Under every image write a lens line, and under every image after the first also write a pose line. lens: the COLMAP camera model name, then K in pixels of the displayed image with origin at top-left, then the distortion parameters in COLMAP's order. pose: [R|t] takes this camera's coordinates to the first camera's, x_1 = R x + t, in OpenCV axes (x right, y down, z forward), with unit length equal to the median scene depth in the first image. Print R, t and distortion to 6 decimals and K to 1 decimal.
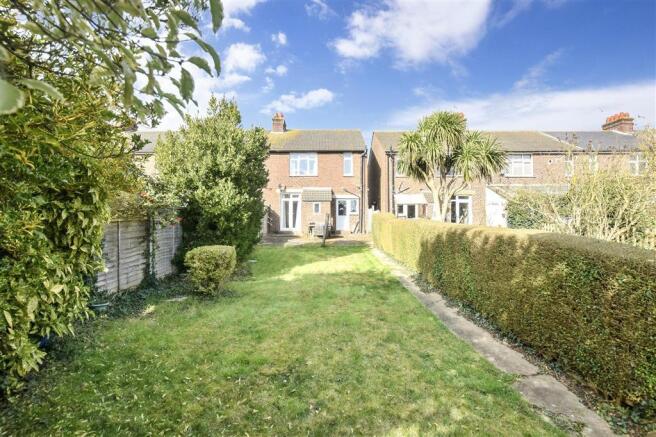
lens RADIAL K [[290.7, 0, 329.9], [0, 290.7, 215.3], [0, 0, 1]] dist [-0.002496, 0.000036]
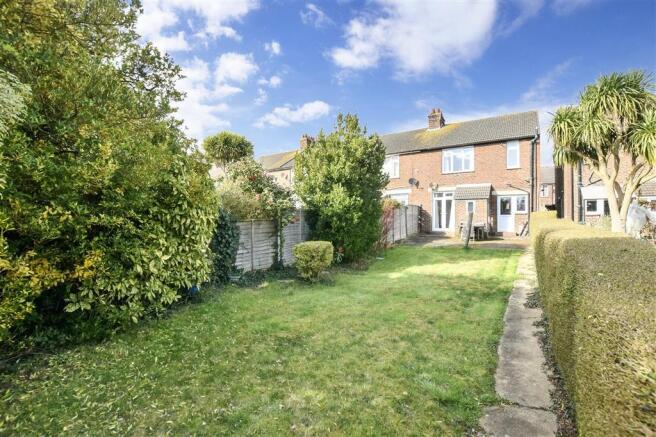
lens RADIAL K [[289.6, 0, 328.0], [0, 289.6, 218.5], [0, 0, 1]] dist [-0.024869, 0.000119]
pose [[0.847849, -0.001150, -0.530237, 0.221357], [0.007132, 0.999932, 0.009236, -0.000252], [0.530190, -0.011612, 0.847799, 0.004053]]
